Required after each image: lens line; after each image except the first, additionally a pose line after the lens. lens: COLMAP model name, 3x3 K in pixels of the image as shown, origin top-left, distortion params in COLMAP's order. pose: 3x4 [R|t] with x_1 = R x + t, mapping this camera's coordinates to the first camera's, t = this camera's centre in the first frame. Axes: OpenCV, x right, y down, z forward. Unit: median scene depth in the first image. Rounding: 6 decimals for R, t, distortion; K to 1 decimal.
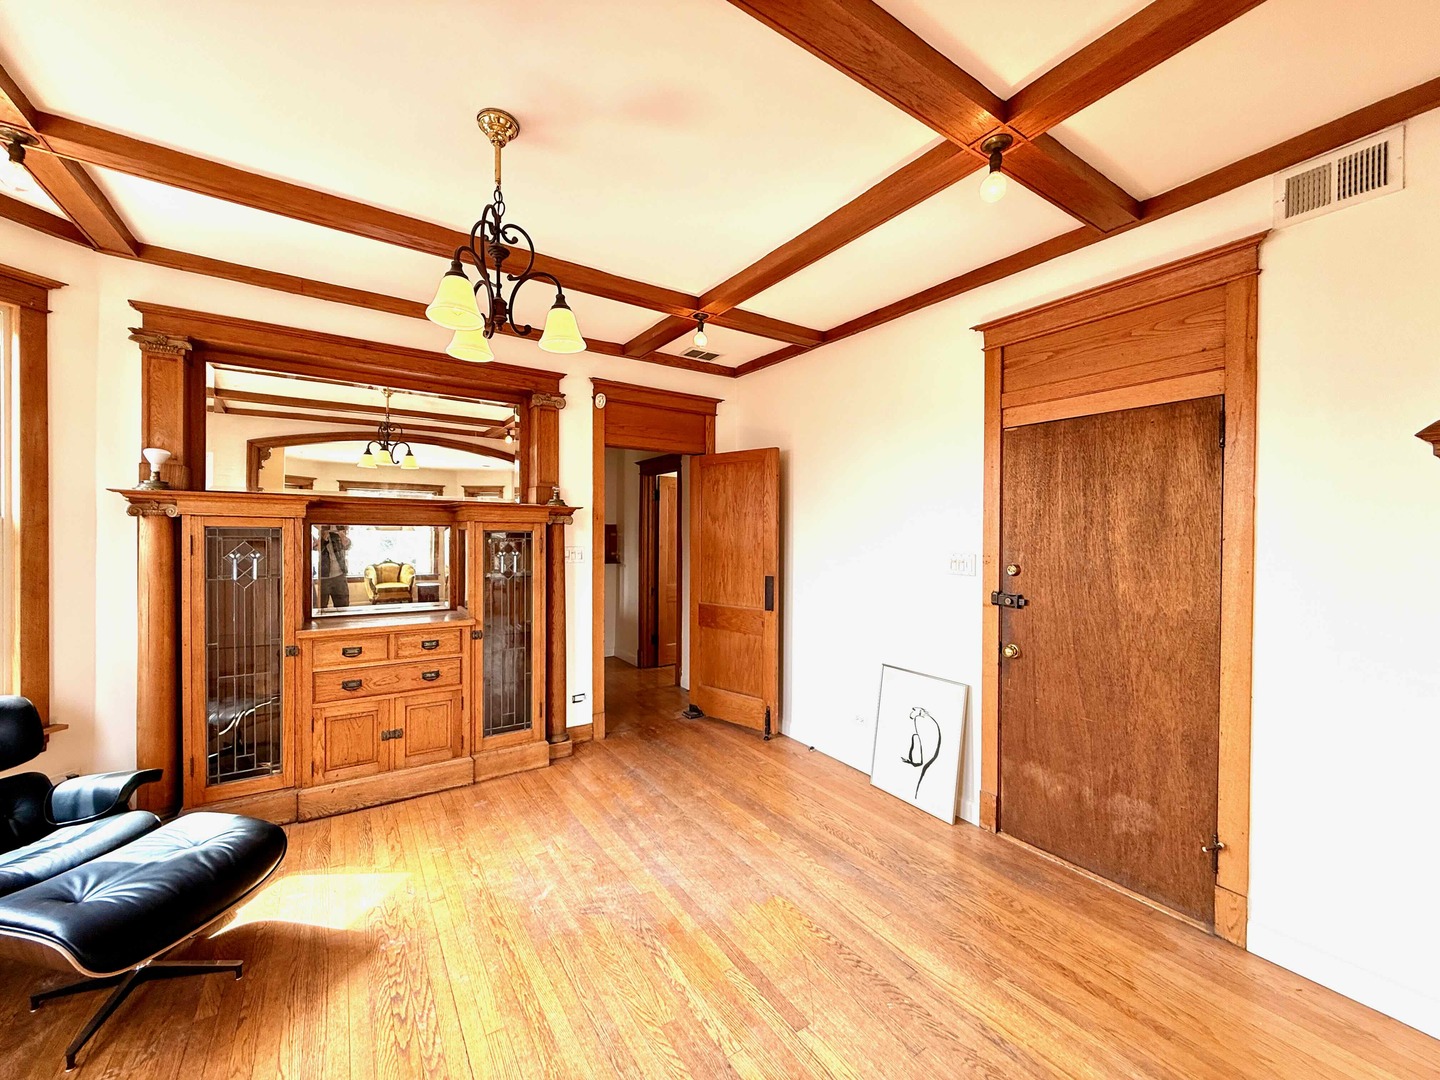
lens RADIAL K [[573.3, 0, 715.8], [0, 573.3, 538.3], [0, 0, 1]] dist [0.000403, -0.000051]
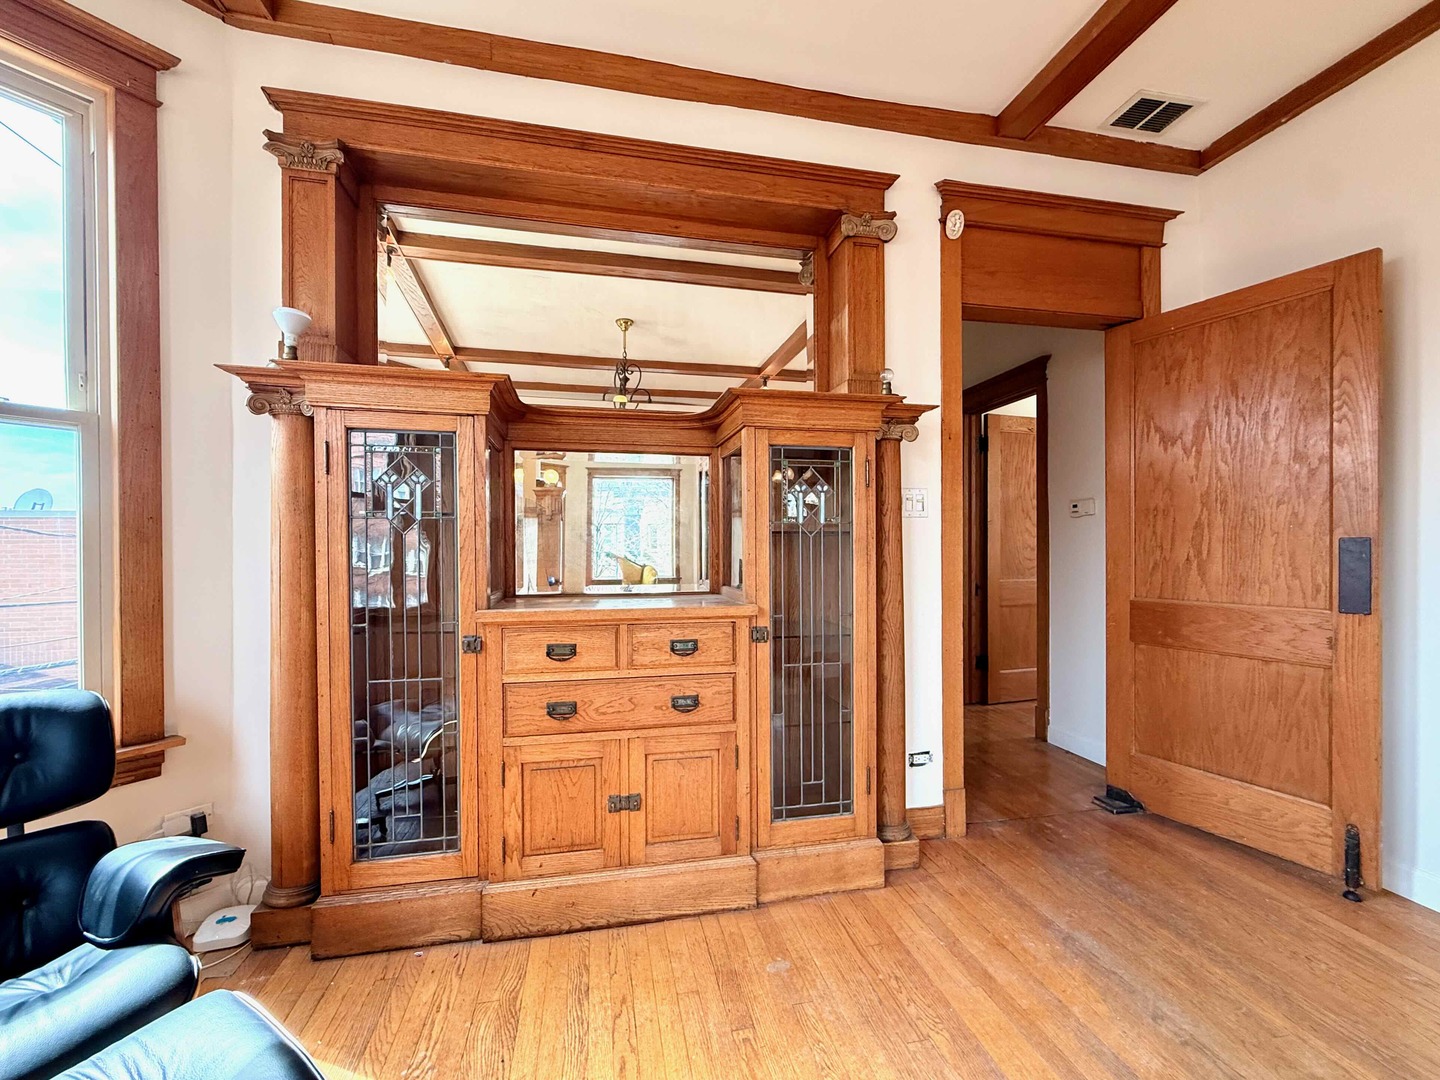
lens RADIAL K [[605.2, 0, 715.1], [0, 605.2, 551.3], [0, 0, 1]] dist [0.000567, -0.000020]
pose [[0.926258, -0.007474, -0.376816, -0.247899], [0.007201, 0.999972, -0.002134, 0.094057], [0.376821, -0.000737, 0.926286, 0.466631]]
